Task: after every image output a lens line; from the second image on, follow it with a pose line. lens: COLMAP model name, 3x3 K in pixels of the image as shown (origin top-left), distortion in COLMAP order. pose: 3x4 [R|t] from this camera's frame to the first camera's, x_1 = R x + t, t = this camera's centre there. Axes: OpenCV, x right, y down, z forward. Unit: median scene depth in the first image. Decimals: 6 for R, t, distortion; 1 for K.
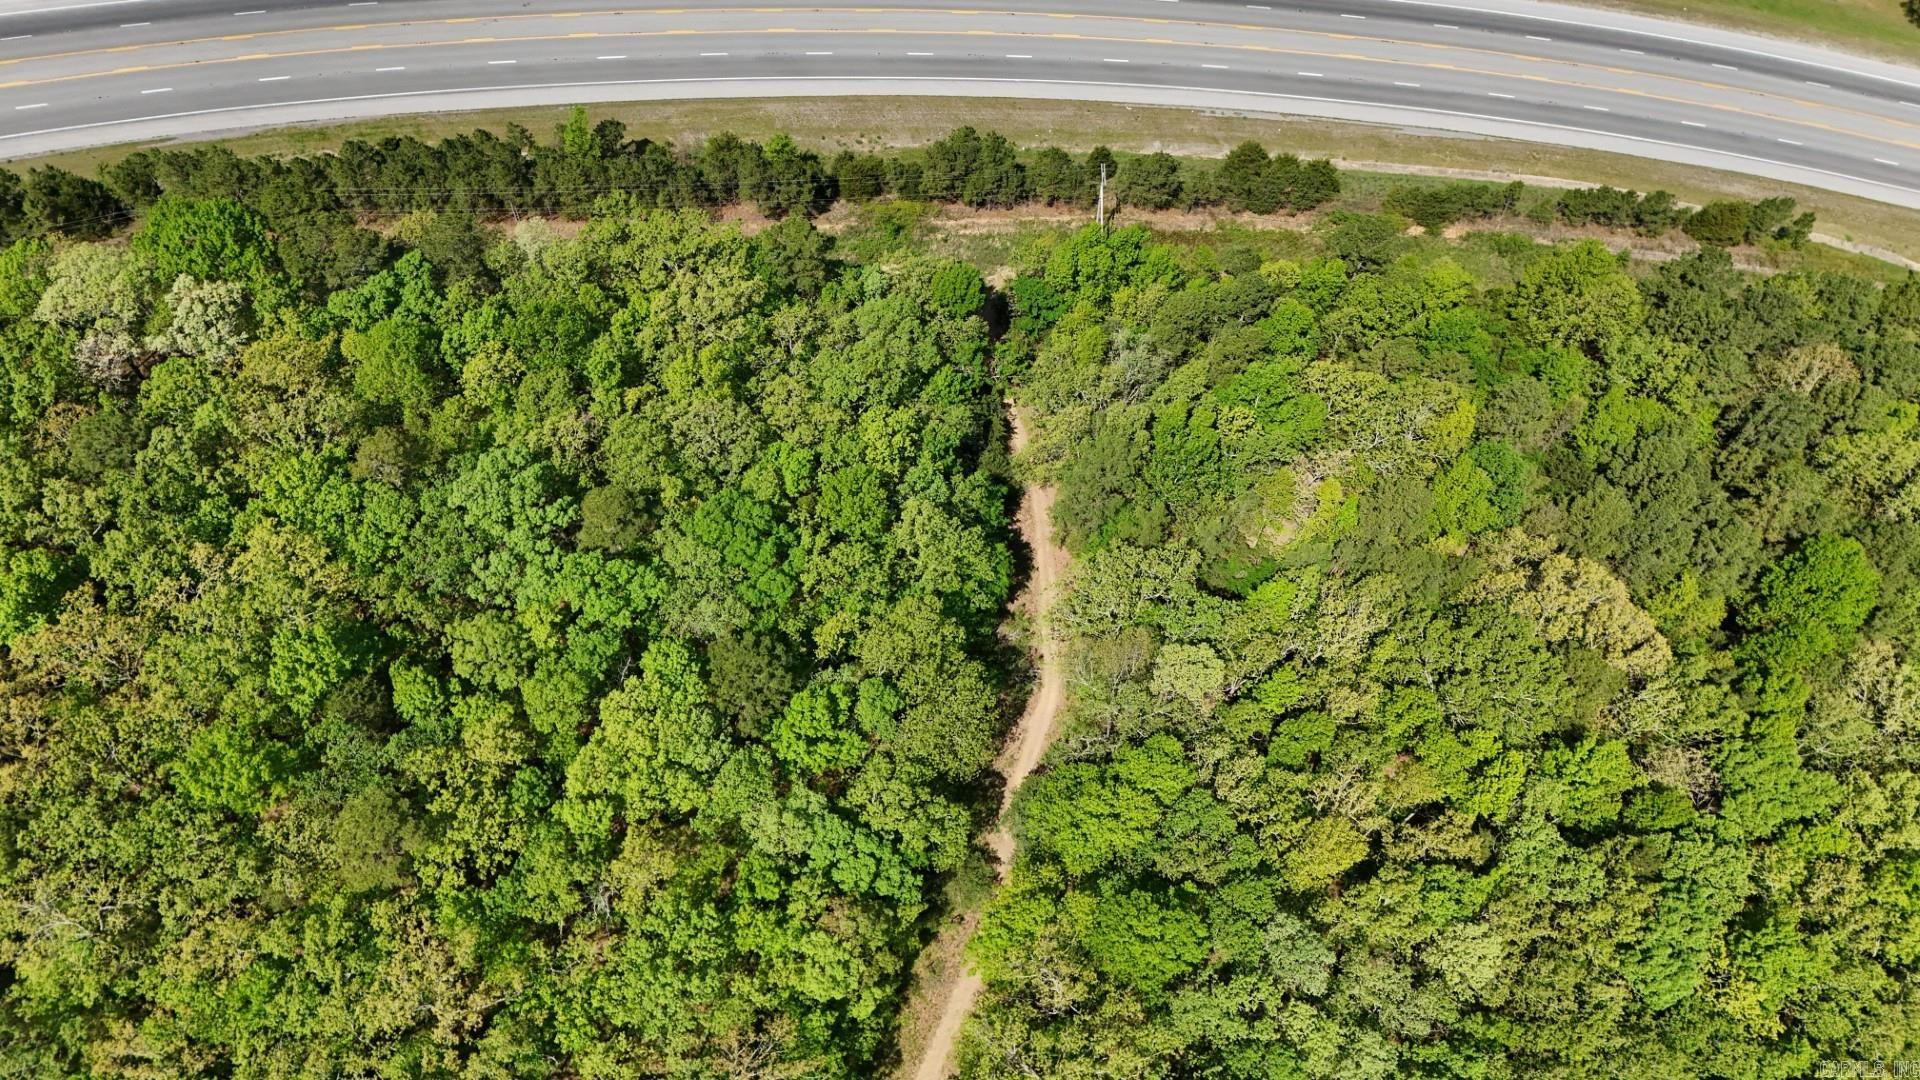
lens RADIAL K [[1384.2, 0, 968.0], [0, 1384.2, 596.6], [0, 0, 1]] dist [0.080771, -0.058183]
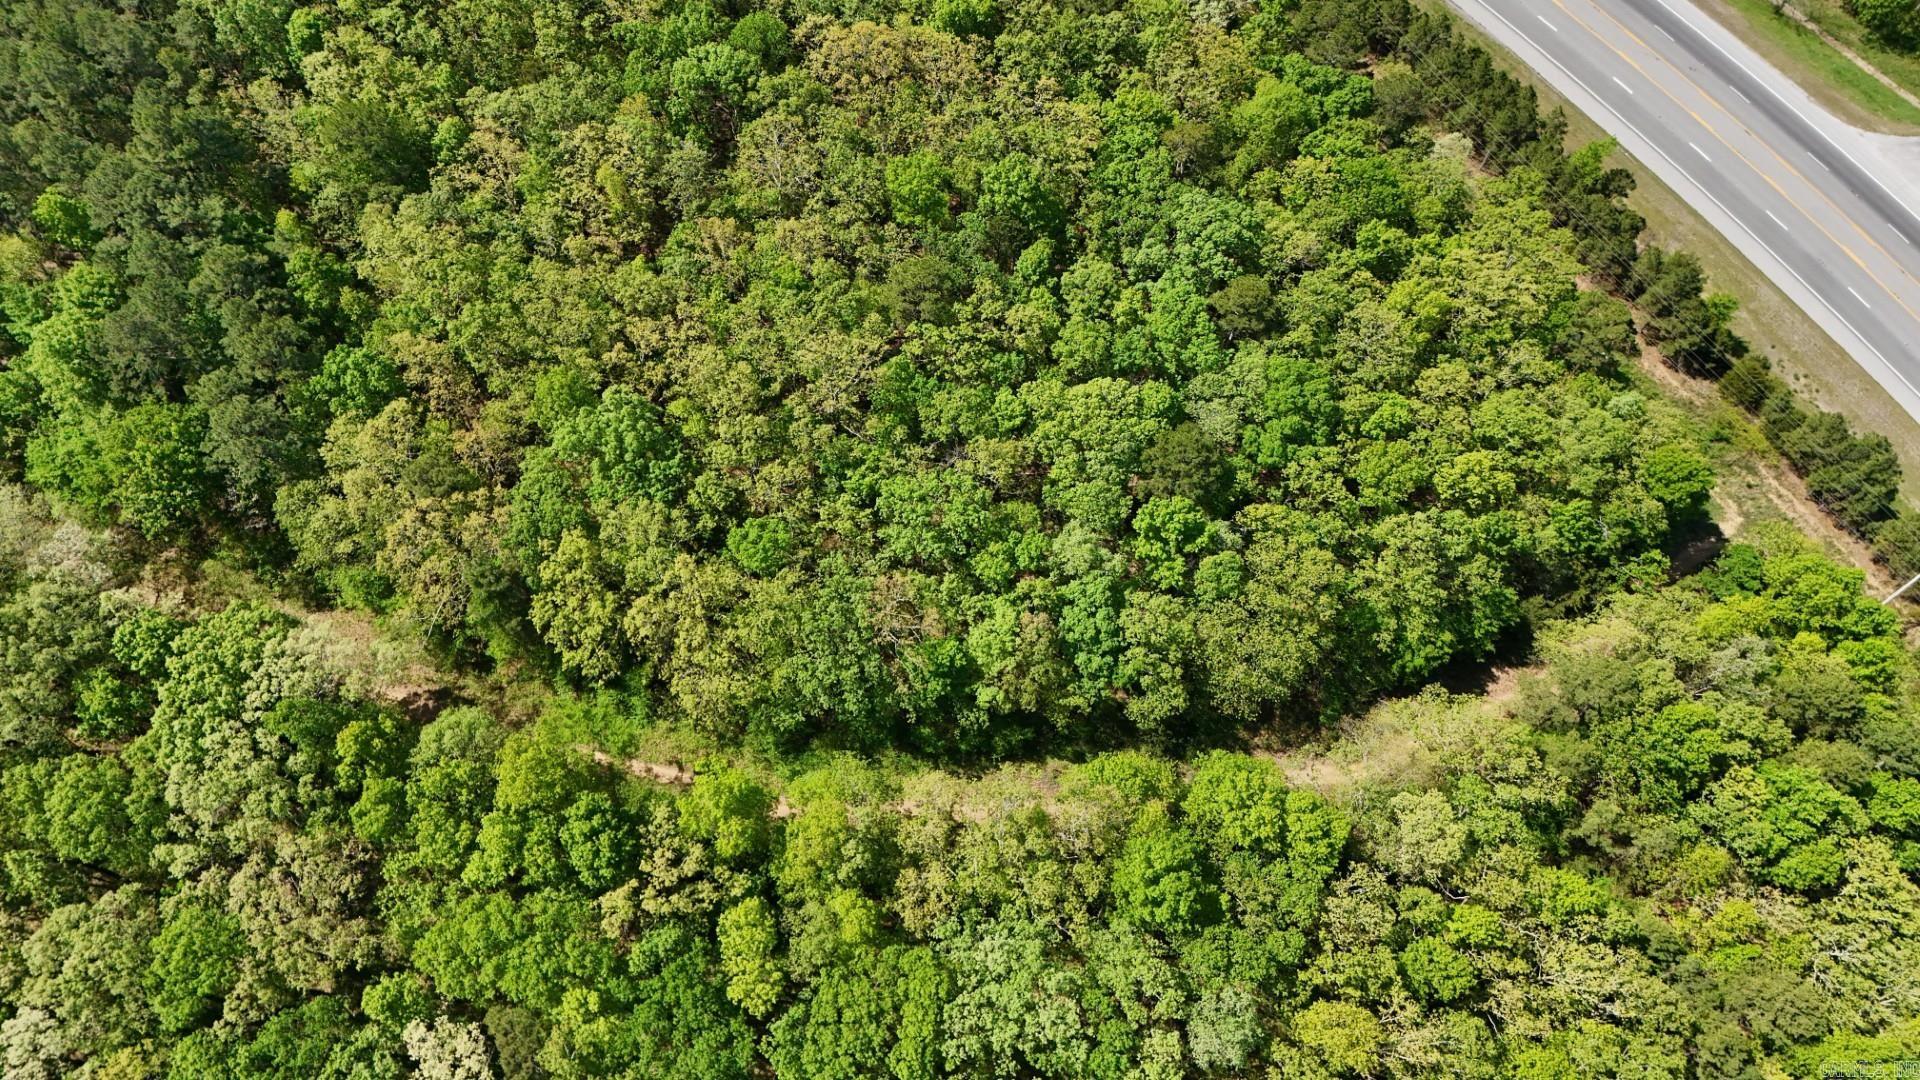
lens RADIAL K [[1384.2, 0, 968.0], [0, 1384.2, 596.6], [0, 0, 1]] dist [0.080771, -0.058183]
pose [[0.432394, 0.784911, -0.443791, 0.338950], [-0.810439, 0.554053, 0.190301, 0.041806], [0.395253, 0.277380, 0.875691, -0.019550]]
